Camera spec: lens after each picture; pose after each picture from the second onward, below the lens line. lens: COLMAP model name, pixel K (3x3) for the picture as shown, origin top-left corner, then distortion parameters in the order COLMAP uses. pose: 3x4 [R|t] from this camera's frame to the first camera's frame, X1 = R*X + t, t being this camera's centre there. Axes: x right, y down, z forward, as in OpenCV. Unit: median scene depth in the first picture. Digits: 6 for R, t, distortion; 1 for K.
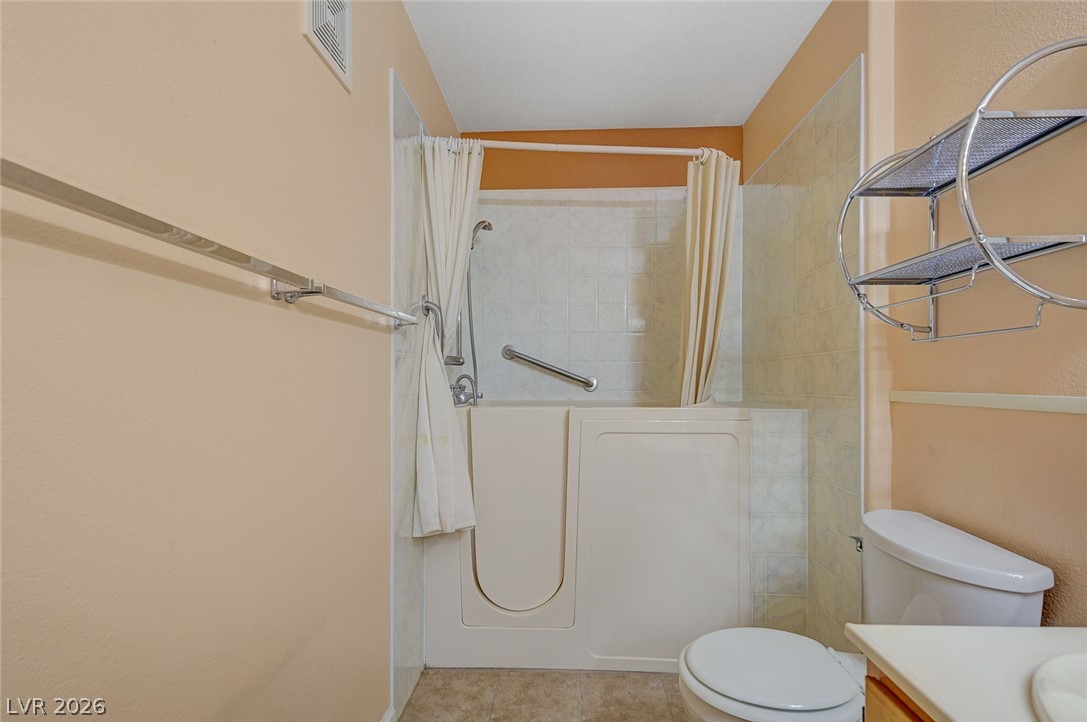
lens RADIAL K [[510.1, 0, 549.5], [0, 510.1, 379.9], [0, 0, 1]] dist [0.000955, 0.000646]
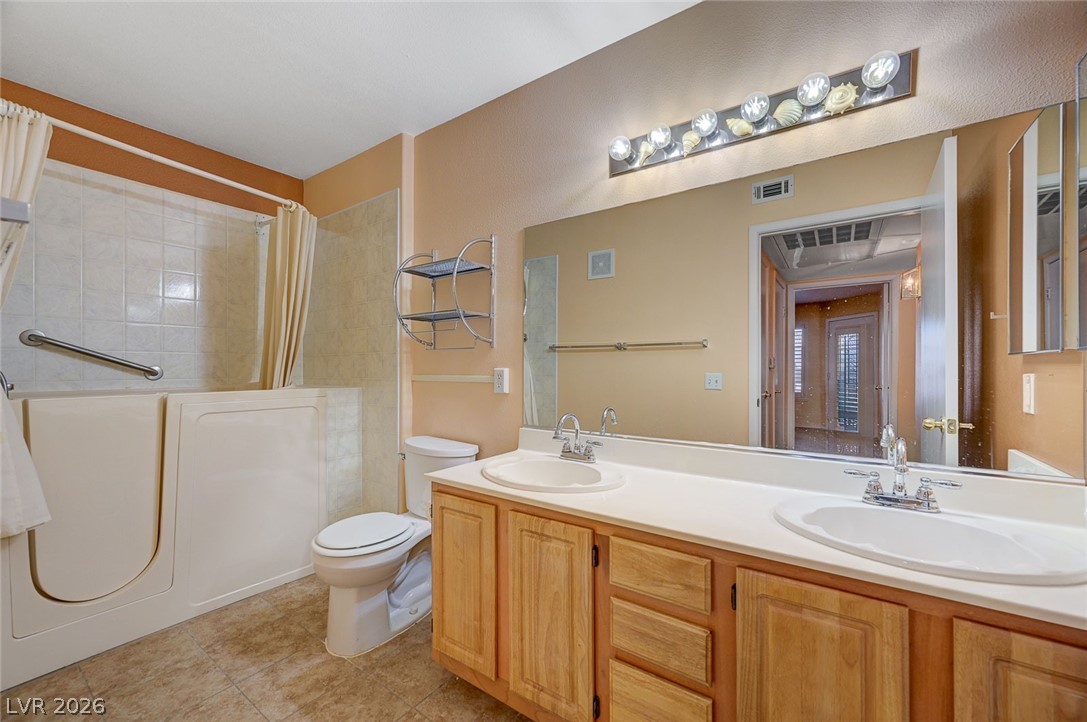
lens RADIAL K [[429.3, 0, 547.6], [0, 429.3, 363.0], [0, 0, 1]] dist [-0.001802, 0.000475]
pose [[0.540517, 0.011950, 0.841248, -0.311854], [-0.000716, 0.999905, -0.013743, -0.001216], [-0.841333, 0.006826, 0.540474, -0.217584]]
